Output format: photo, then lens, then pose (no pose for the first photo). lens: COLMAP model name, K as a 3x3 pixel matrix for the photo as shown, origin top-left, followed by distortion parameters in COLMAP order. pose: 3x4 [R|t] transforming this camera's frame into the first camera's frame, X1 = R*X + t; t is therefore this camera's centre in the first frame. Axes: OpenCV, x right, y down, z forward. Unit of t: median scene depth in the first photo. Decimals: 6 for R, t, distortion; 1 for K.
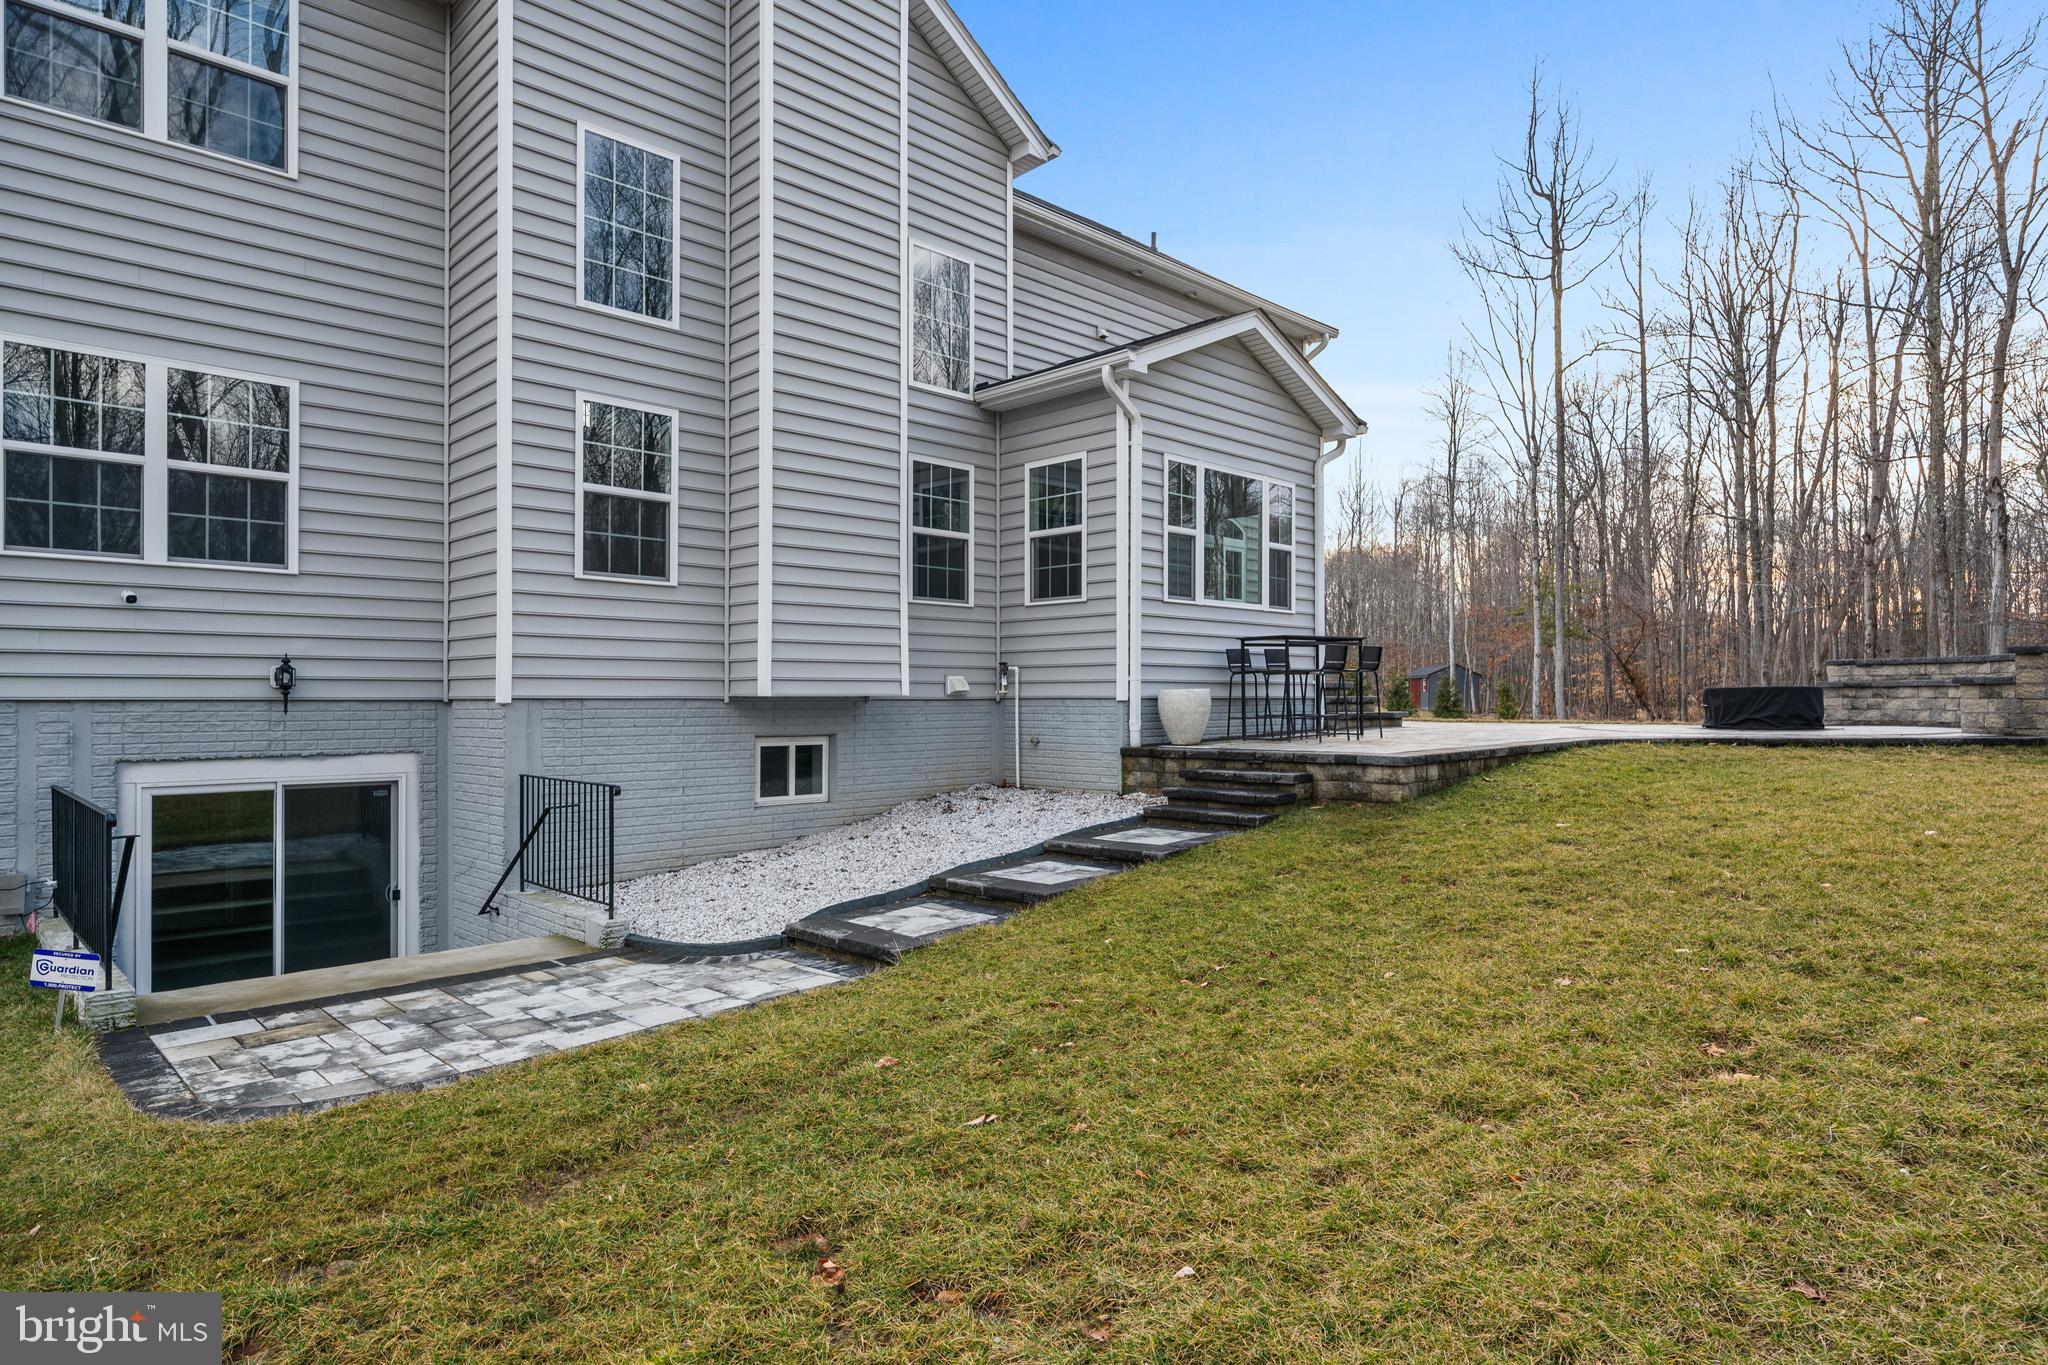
lens RADIAL K [[1144.0, 0, 975.0], [0, 1144.0, 687.0], [0, 0, 1]] dist [0.009735, -0.000282]
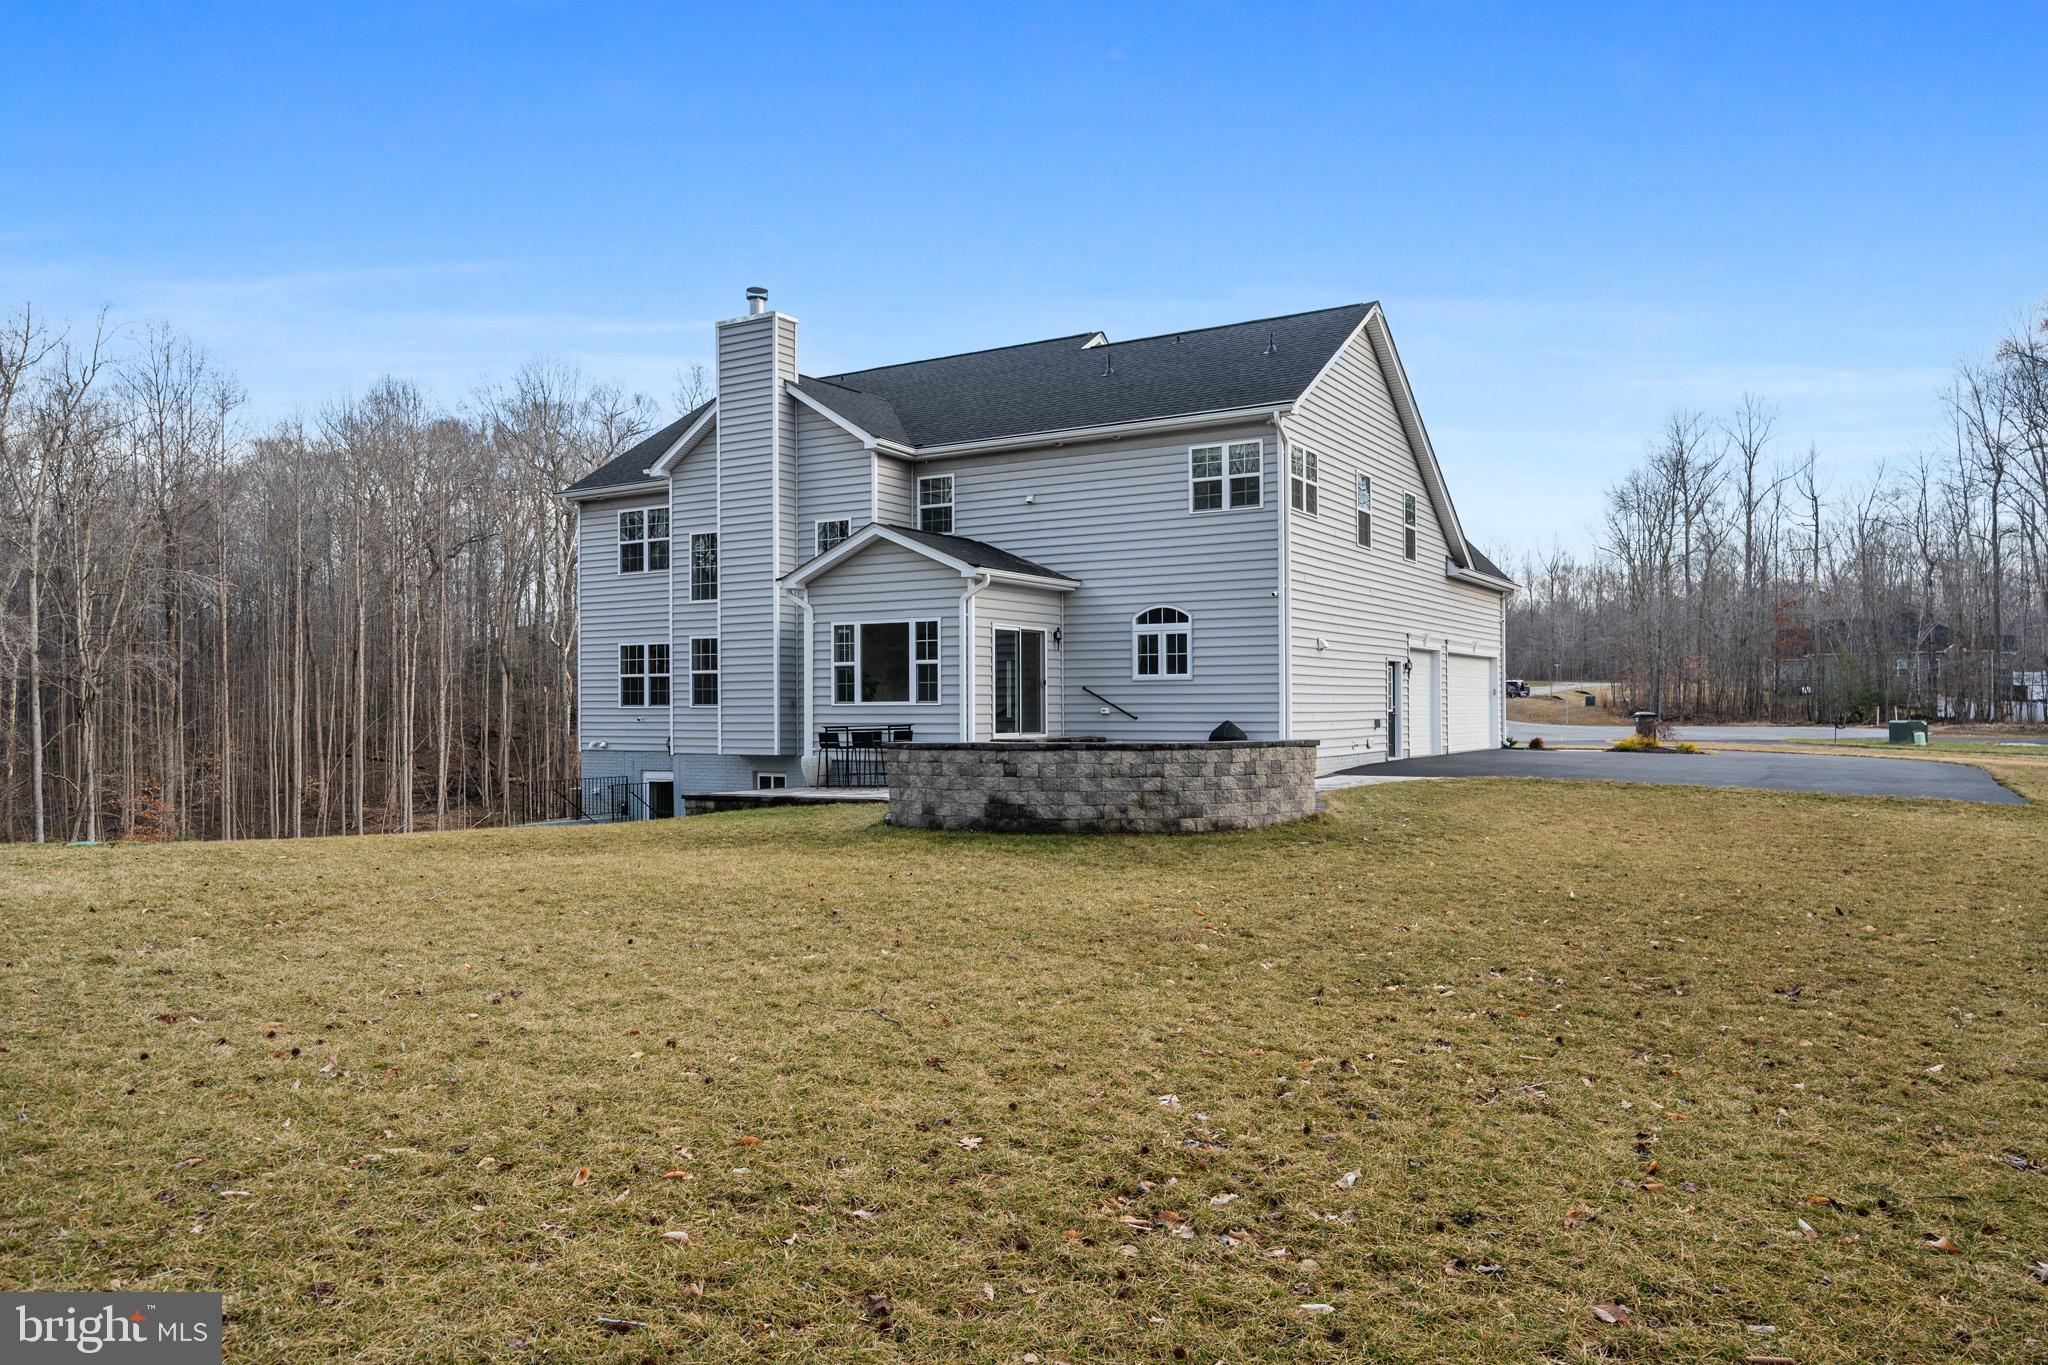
lens RADIAL K [[1401.4, 0, 1024.0], [0, 1401.4, 682.5], [0, 0, 1]] dist [-0.004952, -0.001368]
pose [[0.260294, -0.017545, -0.965370, 2.551510], [0.017744, 0.999753, -0.013386, -0.083336], [0.965366, -0.013645, 0.260541, 0.783865]]
